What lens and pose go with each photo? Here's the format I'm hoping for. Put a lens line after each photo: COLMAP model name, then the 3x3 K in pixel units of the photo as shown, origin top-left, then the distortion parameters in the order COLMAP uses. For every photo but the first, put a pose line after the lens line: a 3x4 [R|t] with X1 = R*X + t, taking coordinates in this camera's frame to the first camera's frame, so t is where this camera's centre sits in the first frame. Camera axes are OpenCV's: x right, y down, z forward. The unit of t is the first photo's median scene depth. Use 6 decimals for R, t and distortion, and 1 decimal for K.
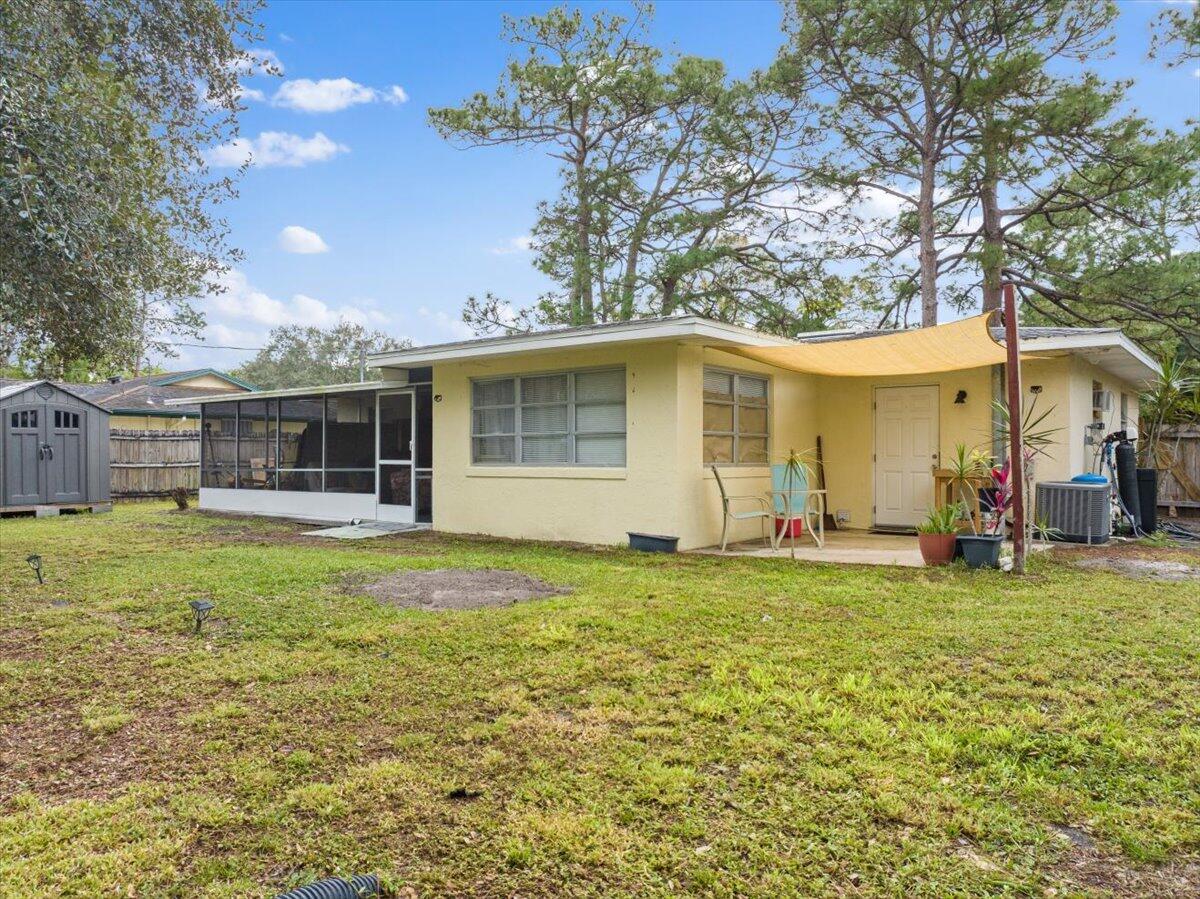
lens RADIAL K [[839.5, 0, 593.8], [0, 839.5, 448.6], [0, 0, 1]] dist [-0.037193, 0.015099]
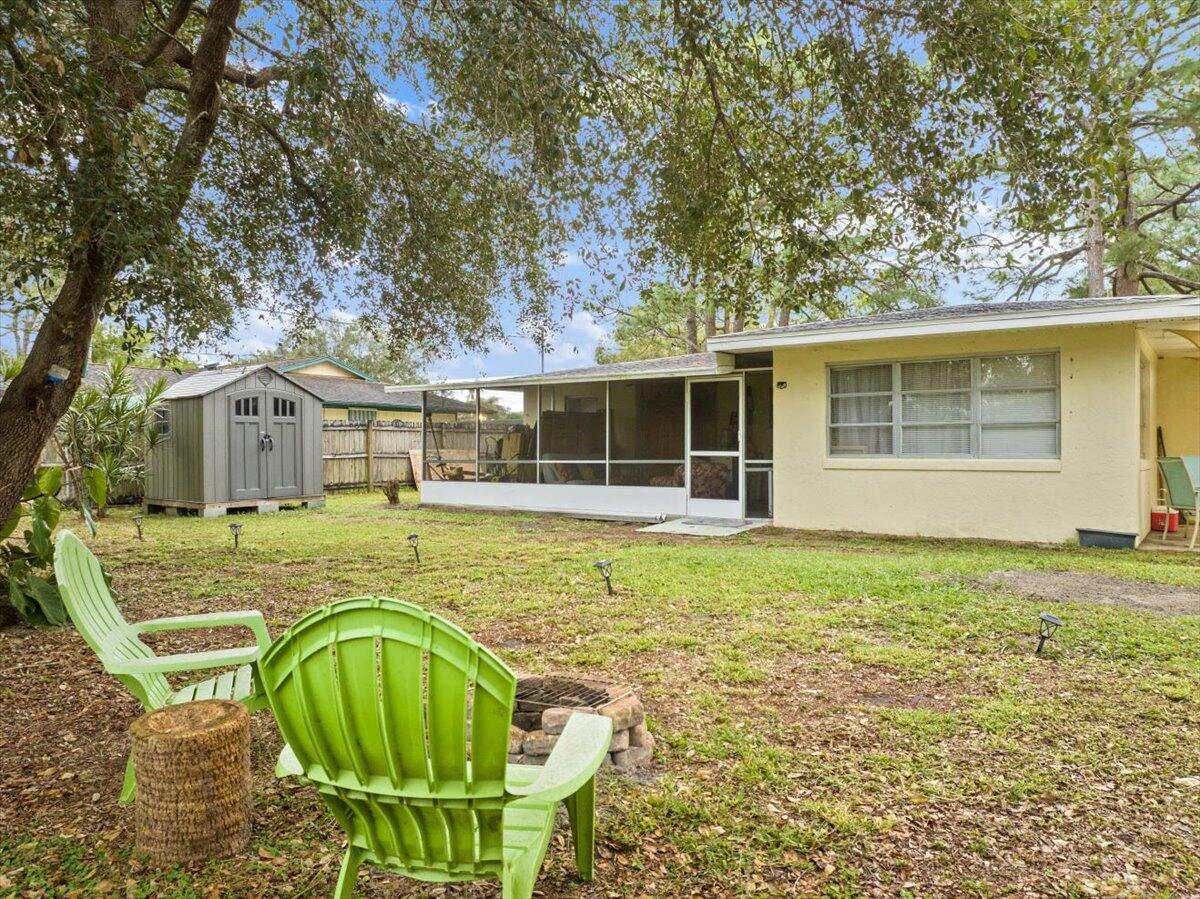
lens RADIAL K [[839.5, 0, 600.0], [0, 839.5, 449.4], [0, 0, 1]] dist [-0.037193, 0.015099]
pose [[0.999277, 0.000612, 0.038026, -0.408415], [-0.001046, 0.999935, 0.011392, 0.000994], [-0.038016, -0.011424, 0.999212, 0.066912]]
